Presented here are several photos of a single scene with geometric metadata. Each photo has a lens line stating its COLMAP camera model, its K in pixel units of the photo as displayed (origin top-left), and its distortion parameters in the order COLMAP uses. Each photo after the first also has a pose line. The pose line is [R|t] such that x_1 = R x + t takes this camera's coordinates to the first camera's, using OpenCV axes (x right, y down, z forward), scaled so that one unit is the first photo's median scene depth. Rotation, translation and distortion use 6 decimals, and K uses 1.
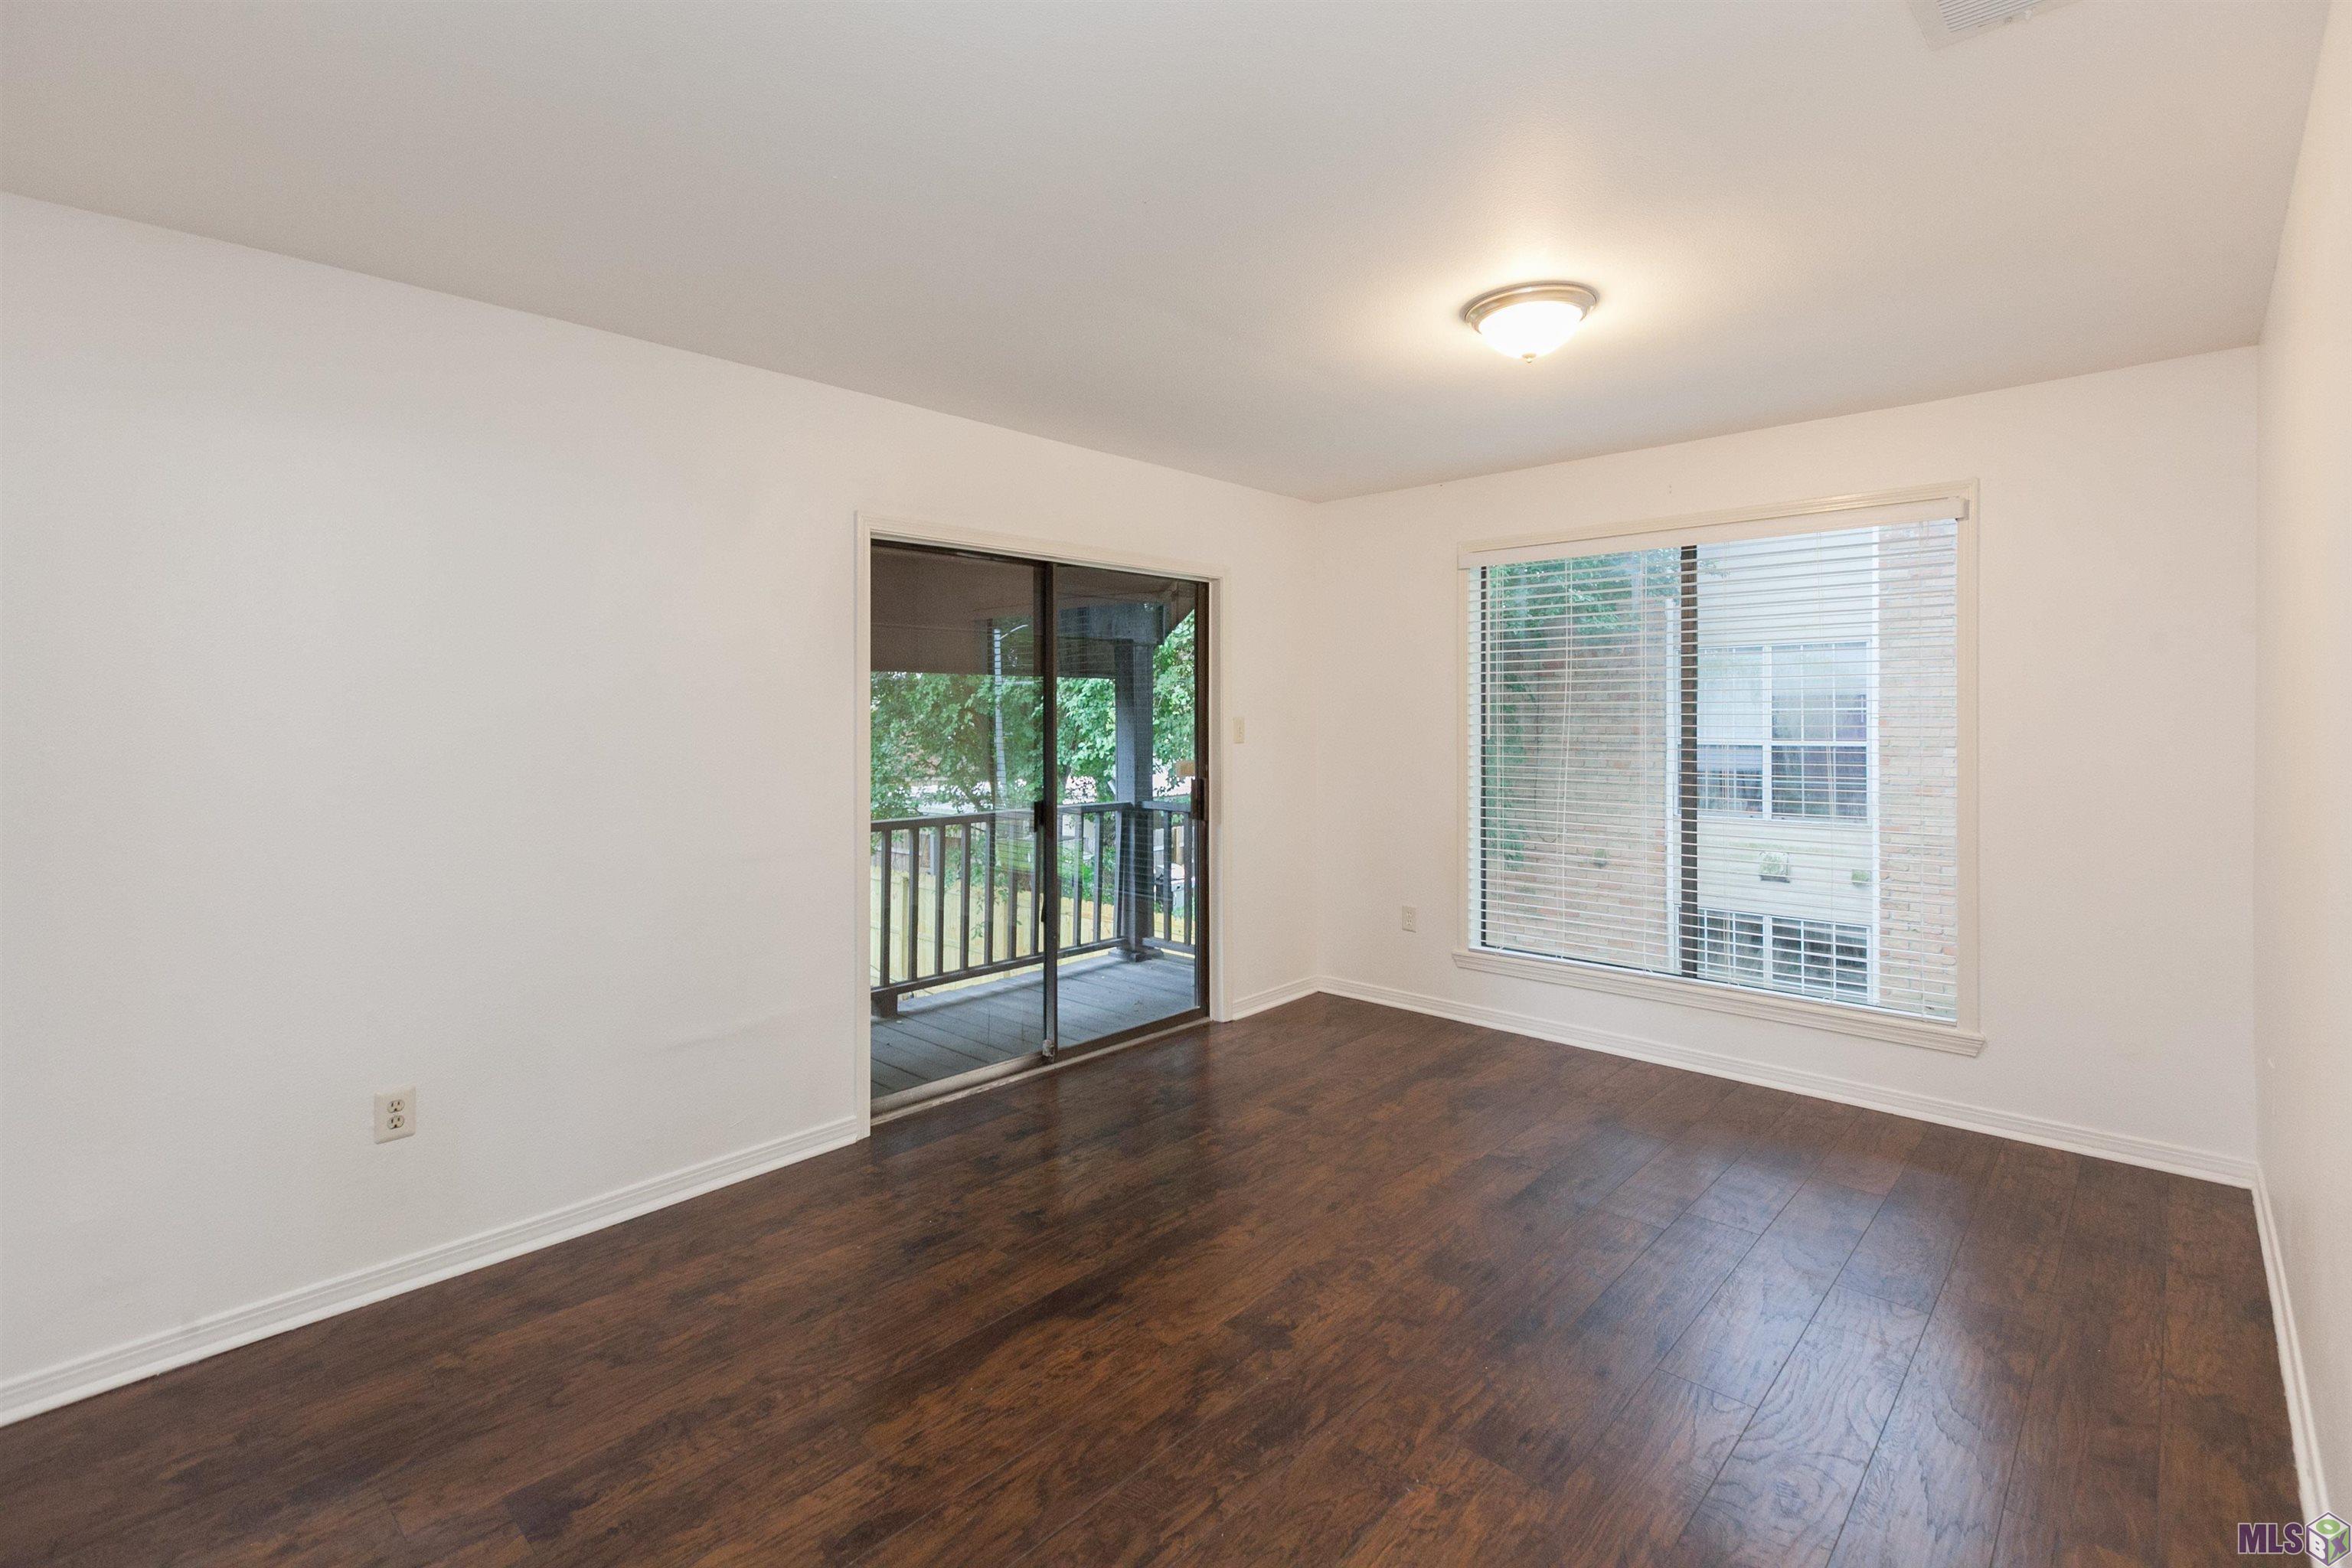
lens RADIAL K [[1064.1, 0, 1183.0], [0, 1064.1, 702.4], [0, 0, 1]] dist [0.005373, -0.001905]
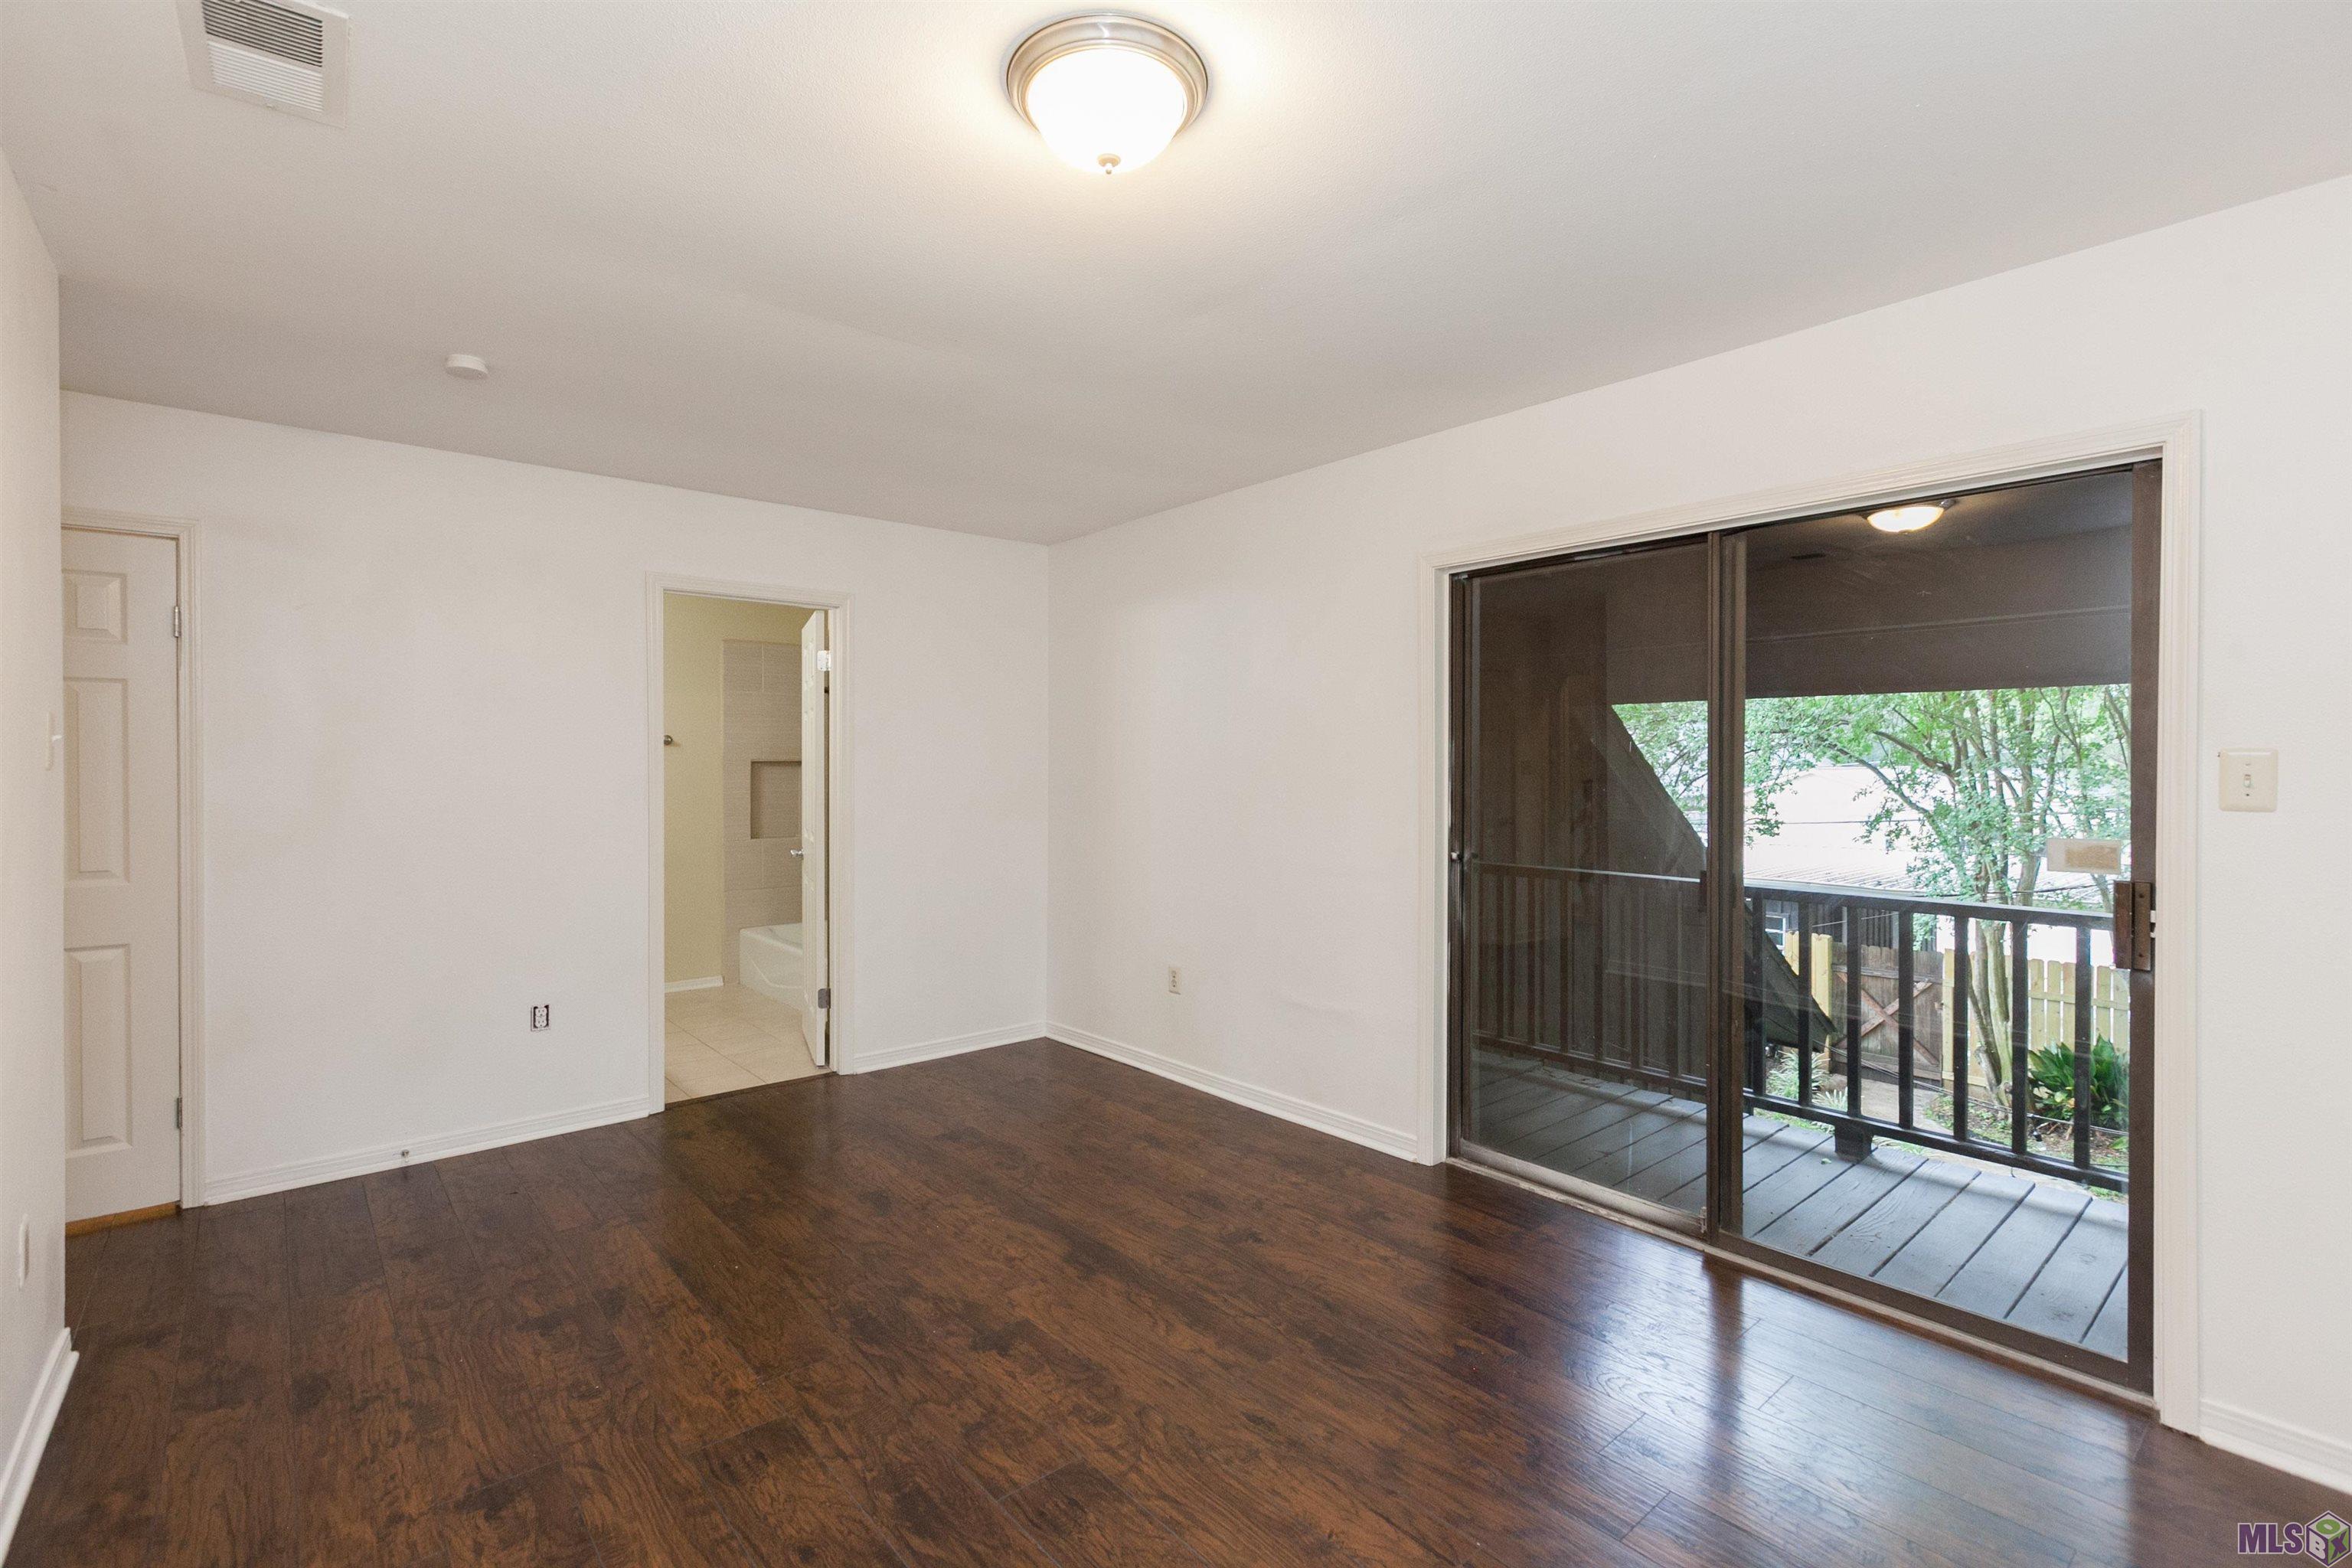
lens RADIAL K [[1064.1, 0, 1170.2], [0, 1064.1, 781.5], [0, 0, 1]] dist [0.005373, -0.001905]
pose [[-0.116313, 0.021138, -0.992988, 0.974784], [0.010517, 0.999744, 0.020050, 0.022047], [0.993157, -0.008111, -0.116505, 1.158691]]
